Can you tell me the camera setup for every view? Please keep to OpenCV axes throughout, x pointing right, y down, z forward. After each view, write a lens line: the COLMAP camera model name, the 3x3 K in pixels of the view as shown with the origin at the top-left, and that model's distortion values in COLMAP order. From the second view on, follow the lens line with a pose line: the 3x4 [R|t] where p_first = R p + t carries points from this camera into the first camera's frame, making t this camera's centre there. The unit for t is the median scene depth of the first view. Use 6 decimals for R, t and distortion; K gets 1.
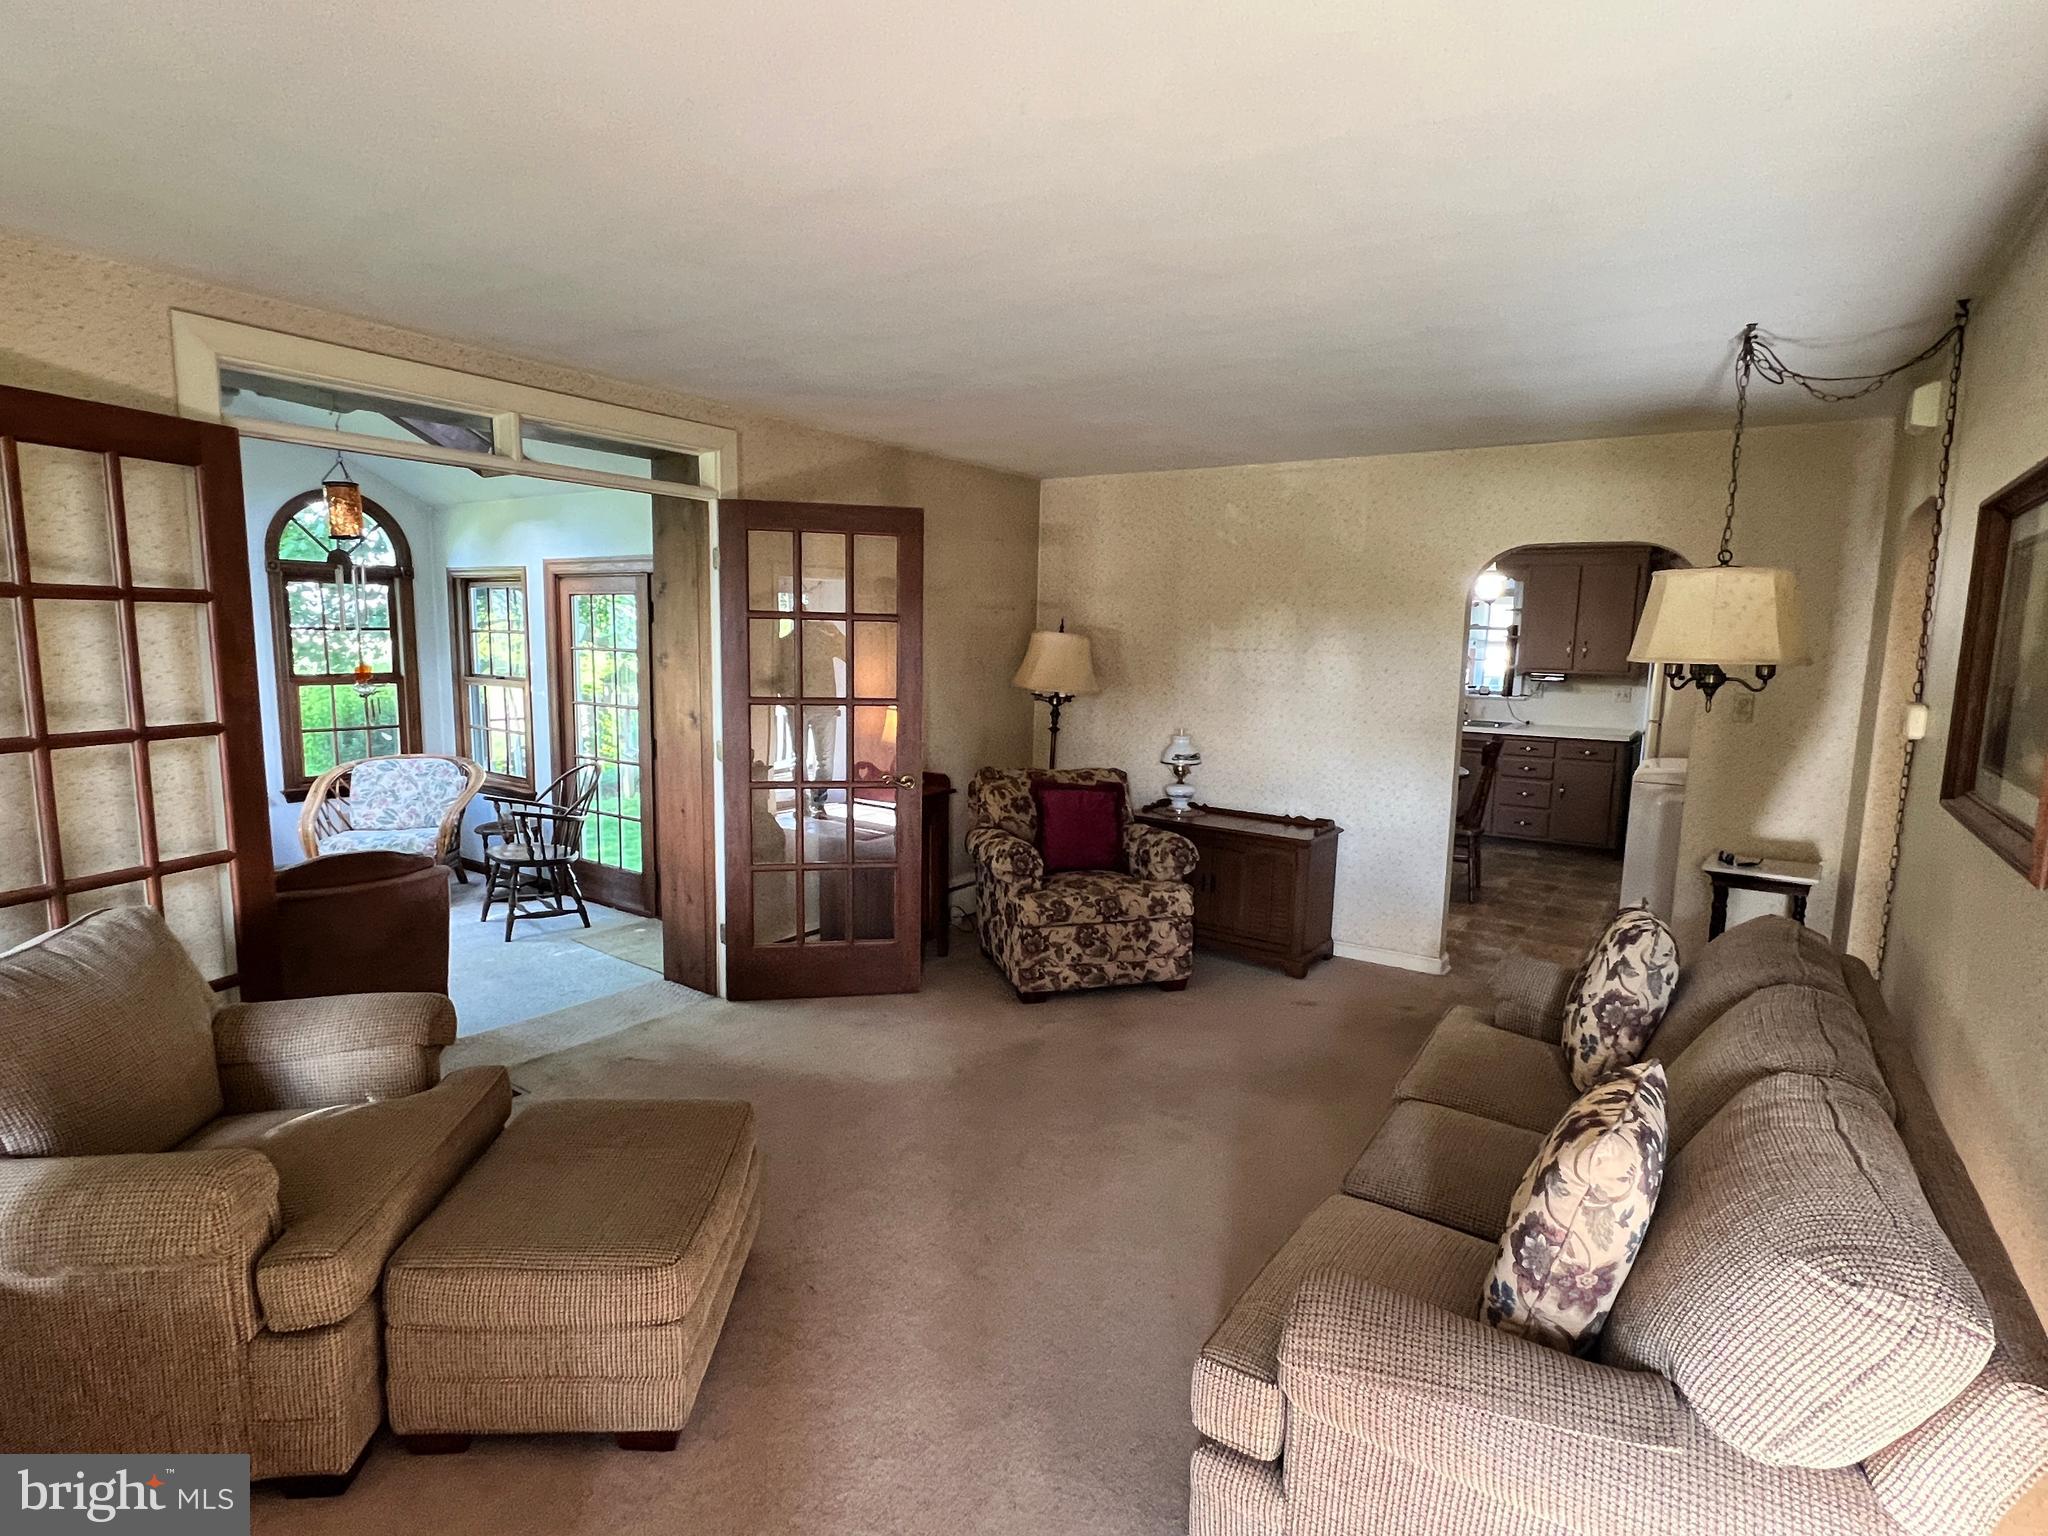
lens RADIAL K [[1020.6, 0, 1024.0], [0, 1020.6, 768.0], [0, 0, 1]] dist [0.004453, 0.000483]
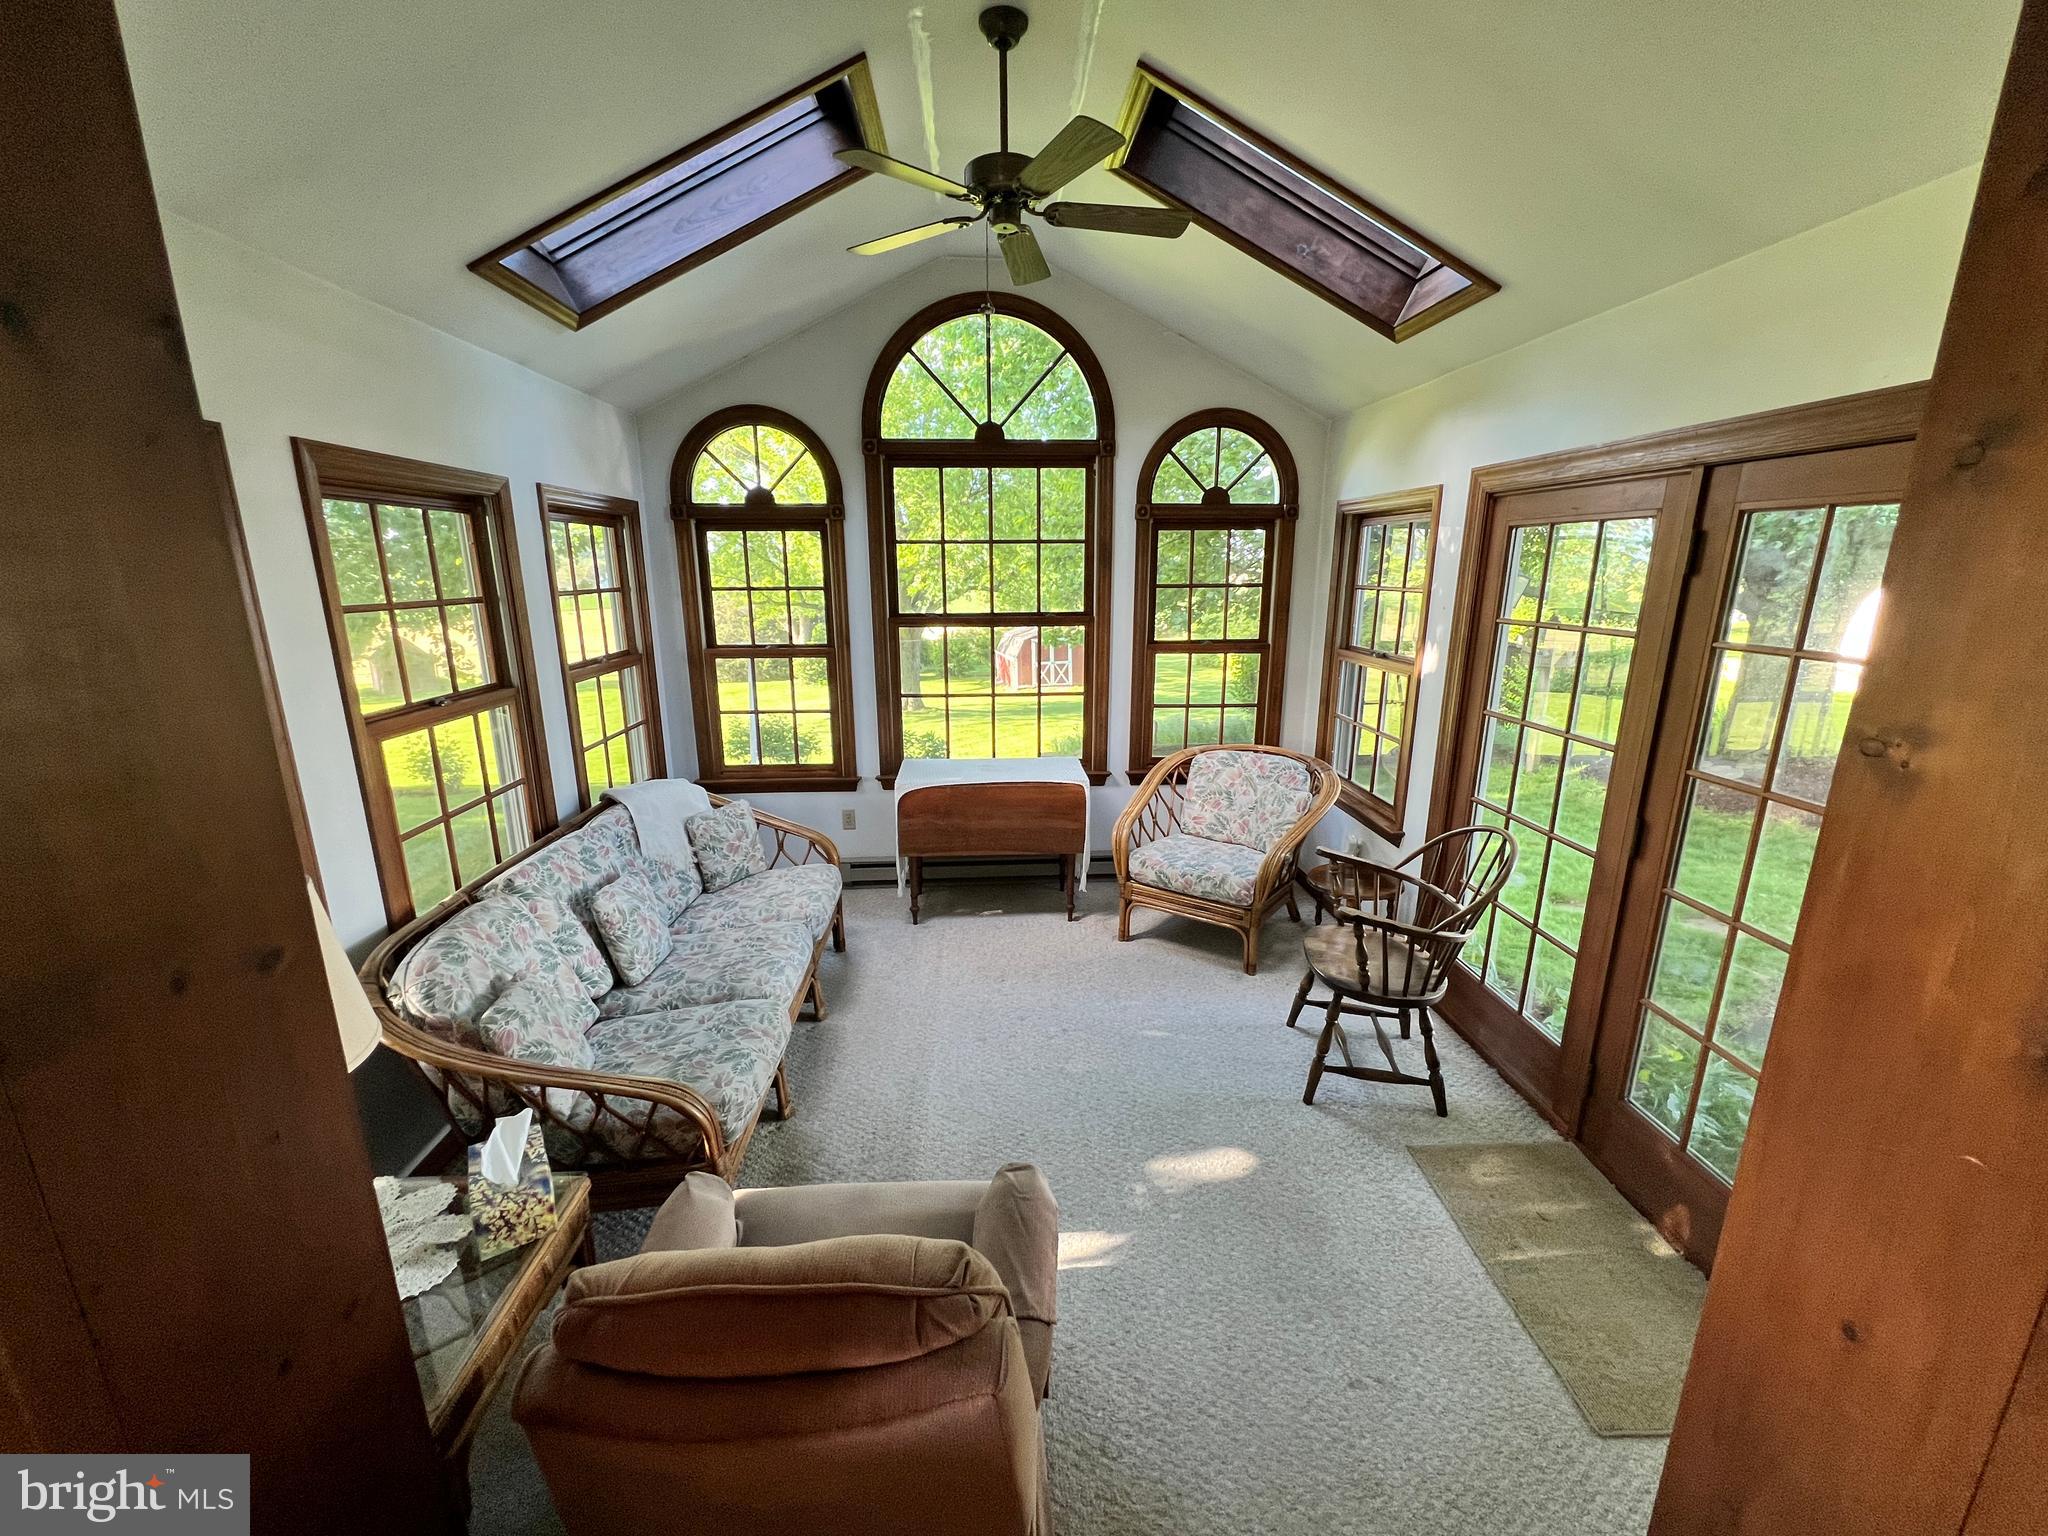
lens RADIAL K [[820.7, 0, 1024.0], [0, 820.7, 768.0], [0, 0, 1]] dist [-0.001072, -0.000076]
pose [[0.607019, 0.171456, -0.775971, -0.221355], [-0.094932, 0.985101, 0.143401, -0.073348], [0.788997, -0.013382, 0.614251, 0.481689]]
